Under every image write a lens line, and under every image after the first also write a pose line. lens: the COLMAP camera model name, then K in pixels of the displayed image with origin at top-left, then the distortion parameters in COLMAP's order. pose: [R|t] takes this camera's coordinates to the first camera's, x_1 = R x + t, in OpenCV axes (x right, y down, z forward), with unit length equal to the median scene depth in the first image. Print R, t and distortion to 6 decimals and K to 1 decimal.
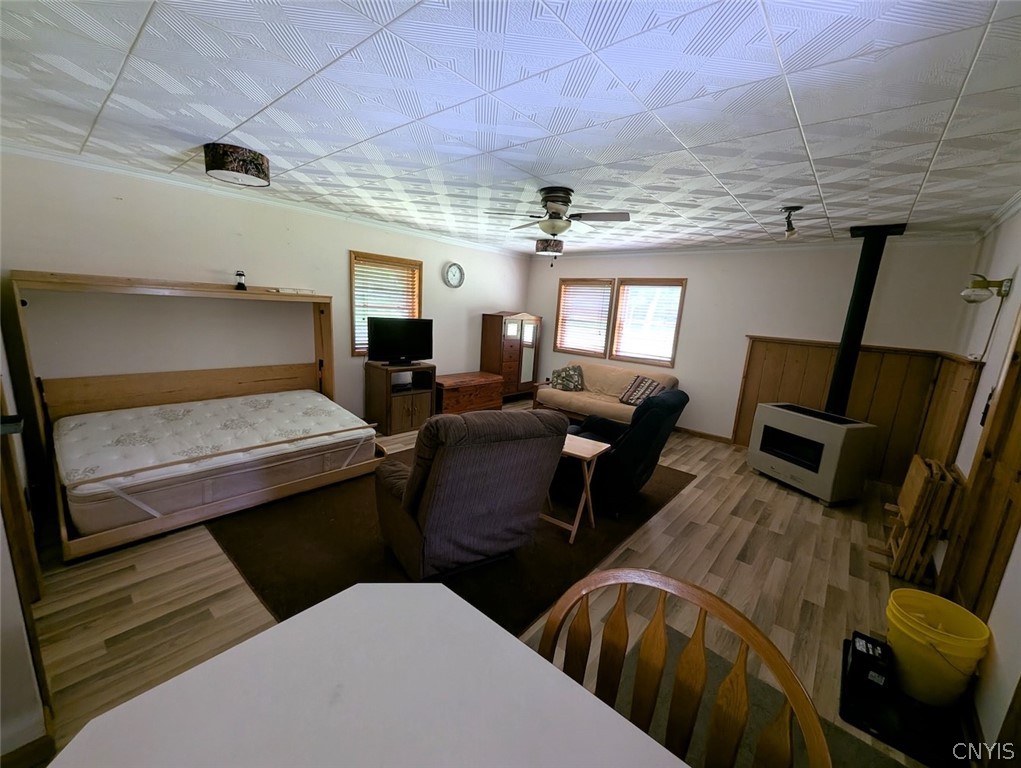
lens RADIAL K [[405.6, 0, 511.9], [0, 405.6, 391.6], [0, 0, 1]] dist [0.008391, -0.000874]
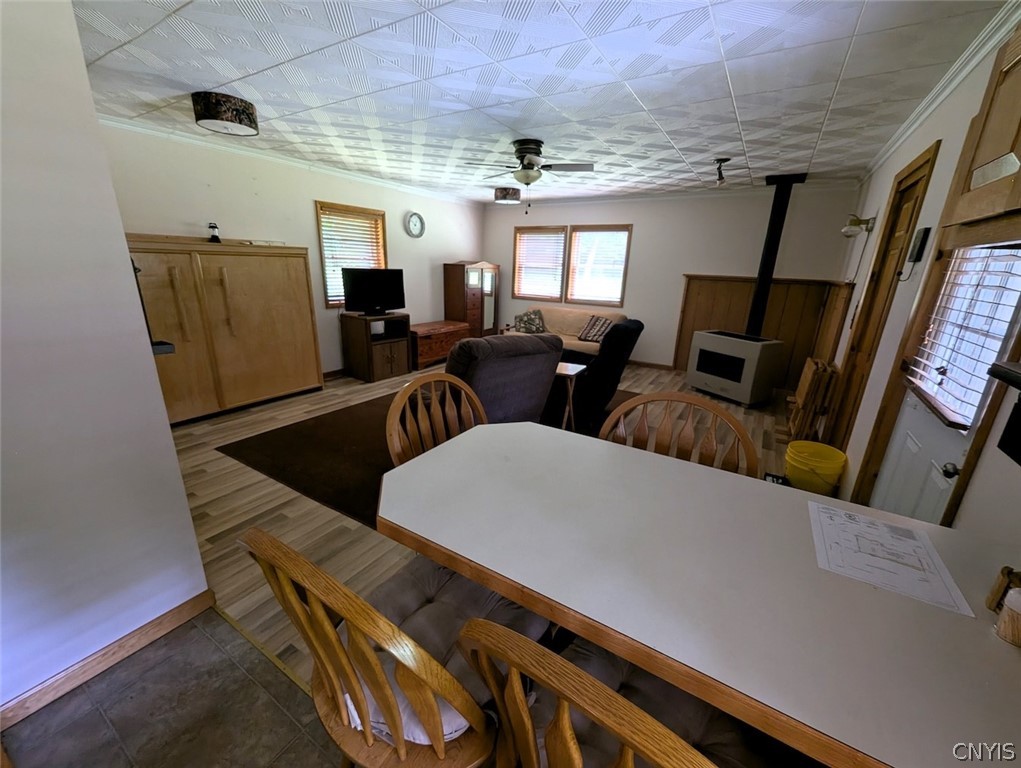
lens RADIAL K [[407.9, 0, 511.6], [0, 407.9, 392.1], [0, 0, 1]] dist [0.006759, 0.000565]
pose [[0.987849, -0.074052, 0.136642, -0.127610], [0.058999, 0.992055, 0.111111, 0.051325], [-0.143785, -0.101699, 0.984370, -0.150352]]
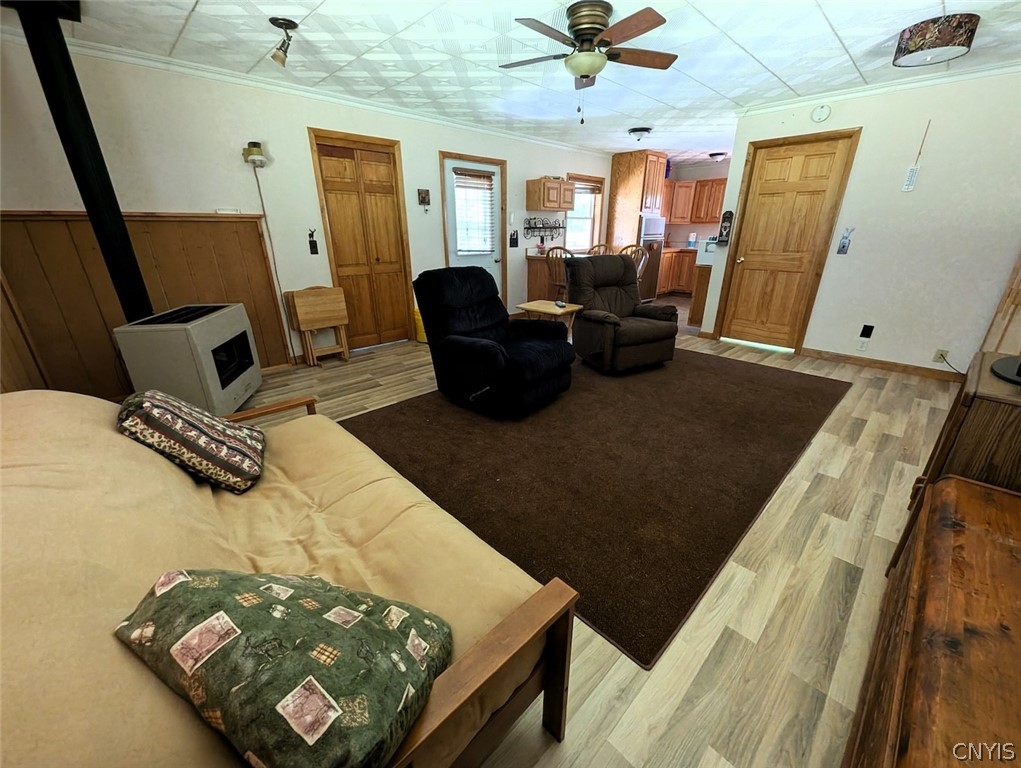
lens RADIAL K [[405.6, 0, 511.9], [0, 405.6, 391.6], [0, 0, 1]] dist [0.008391, -0.000874]
pose [[-0.994316, -0.089185, 0.058159, 0.138683], [-0.041586, 0.828149, 0.558963, -0.299713], [-0.098015, 0.553367, -0.827150, 1.873221]]
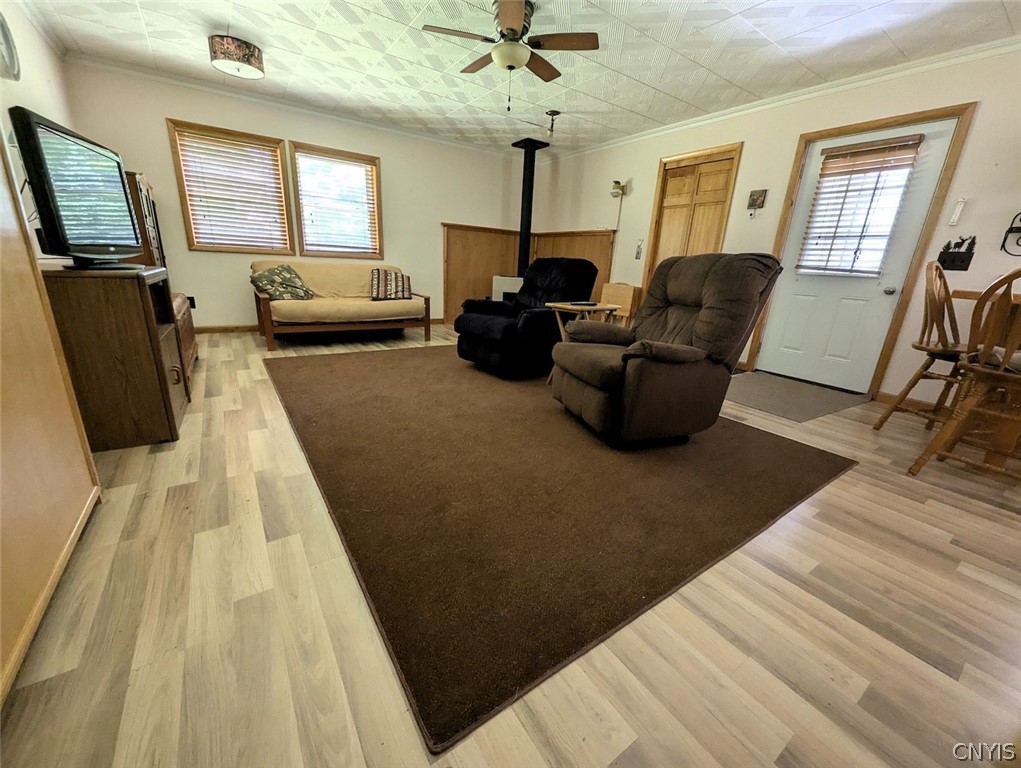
lens RADIAL K [[405.7, 0, 512.6], [0, 405.7, 391.5], [0, 0, 1]] dist [0.000460, -0.000357]
pose [[0.253108, -0.339142, 0.906046, -0.822377], [0.161436, 0.938216, 0.306086, -0.015964], [-0.953873, 0.068796, 0.292220, 0.754011]]
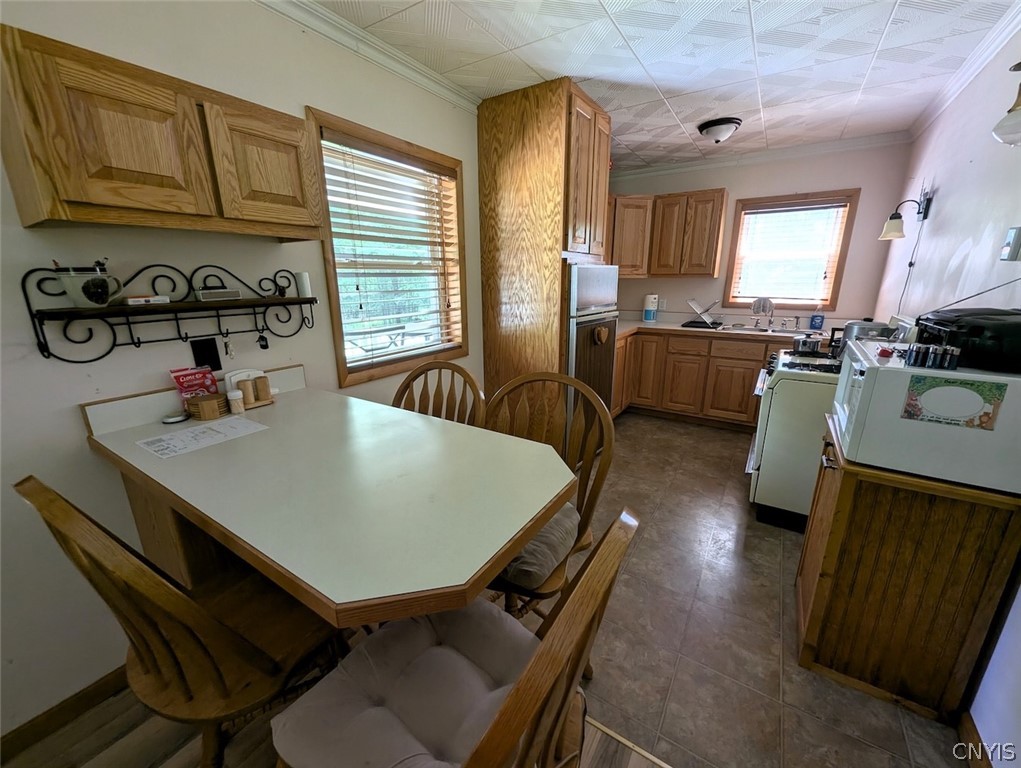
lens RADIAL K [[401.9, 0, 510.8], [0, 401.9, 393.1], [0, 0, 1]] dist [-0.000056, -0.000033]
pose [[-0.989310, -0.014348, -0.145124, -0.097443], [-0.080163, 0.884816, 0.458993, -0.038576], [0.121822, 0.465719, -0.876507, 0.415829]]
